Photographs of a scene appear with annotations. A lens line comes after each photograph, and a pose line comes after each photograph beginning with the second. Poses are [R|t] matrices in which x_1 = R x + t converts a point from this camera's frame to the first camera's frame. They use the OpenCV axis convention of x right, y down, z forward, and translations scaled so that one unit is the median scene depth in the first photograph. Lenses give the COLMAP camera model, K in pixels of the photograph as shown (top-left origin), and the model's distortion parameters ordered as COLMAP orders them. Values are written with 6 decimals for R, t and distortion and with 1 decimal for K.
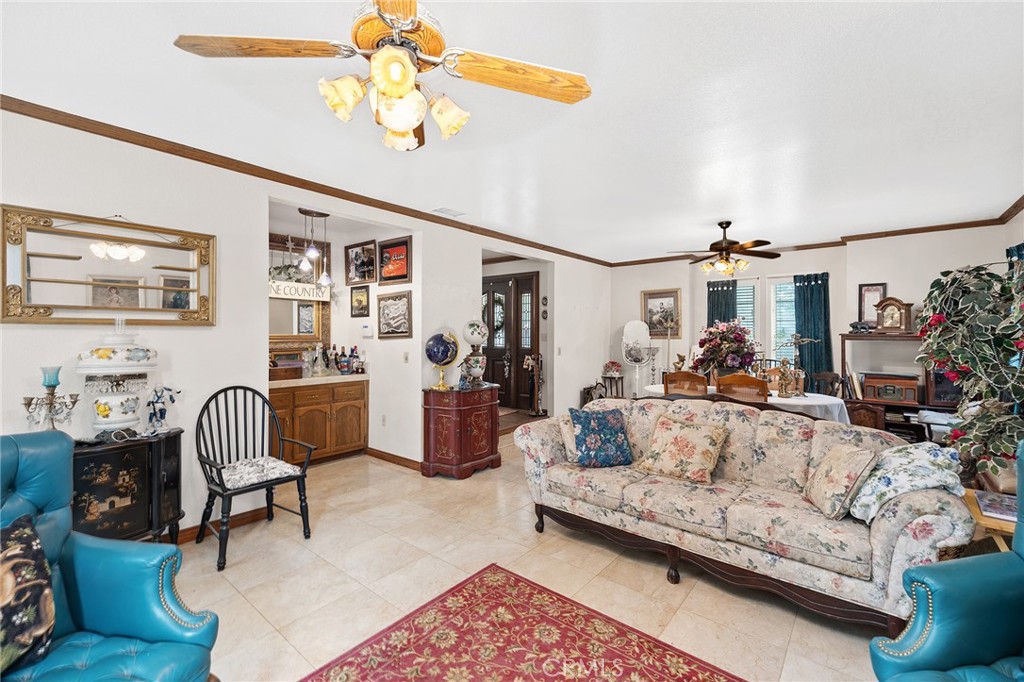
lens RADIAL K [[438.6, 0, 502.4], [0, 438.6, 335.1], [0, 0, 1]] dist [-0.000222, -0.000035]
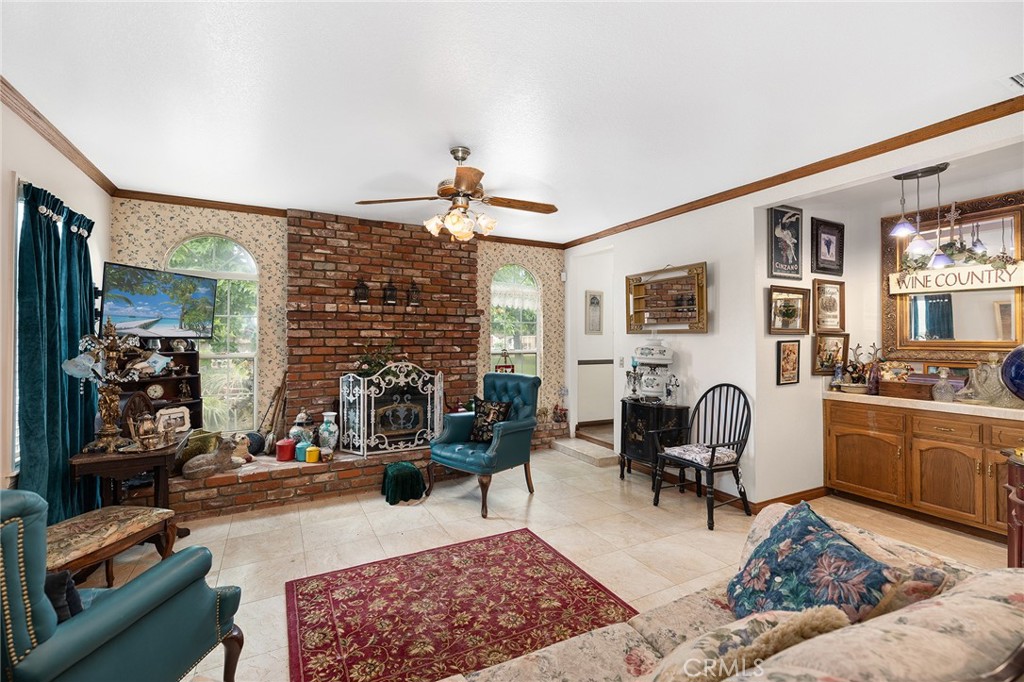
lens RADIAL K [[438.6, 0, 502.4], [0, 438.6, 335.1], [0, 0, 1]] dist [-0.000222, -0.000035]
pose [[-0.389551, -0.008574, -0.920965, 0.891898], [-0.002481, 0.999963, -0.008260, -0.002572], [0.921002, -0.000933, -0.389557, 1.135688]]
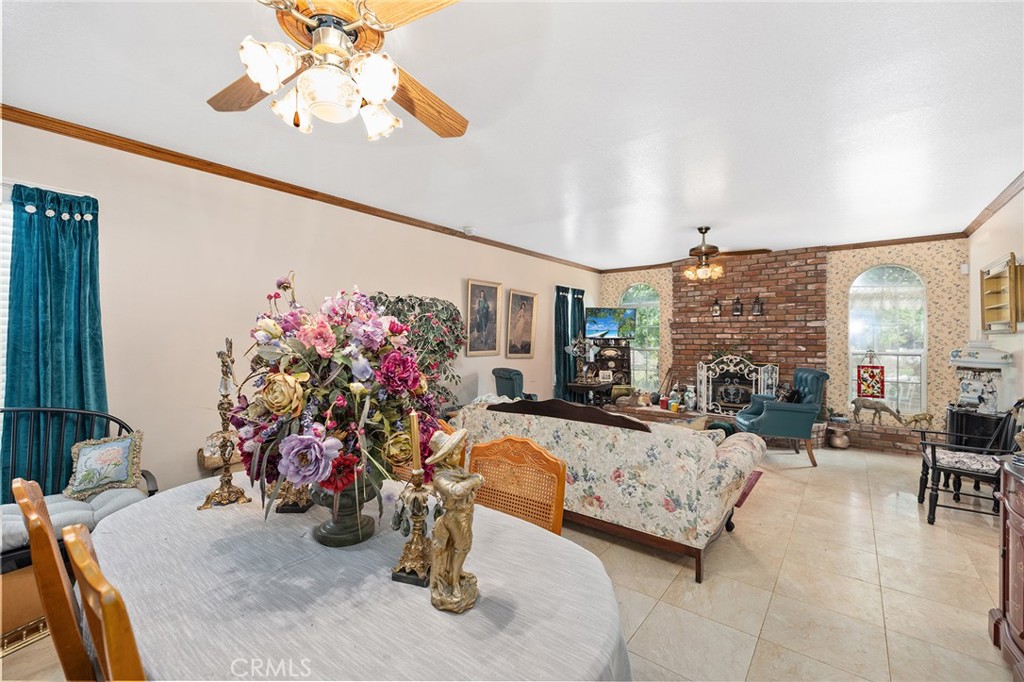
lens RADIAL K [[438.6, 0, 502.4], [0, 438.6, 335.1], [0, 0, 1]] dist [-0.000222, -0.000035]
pose [[-0.999993, -0.003041, -0.001956, 0.769874], [-0.003026, 0.999967, -0.007509, -0.004635], [0.001979, -0.007503, -0.999970, 2.533163]]
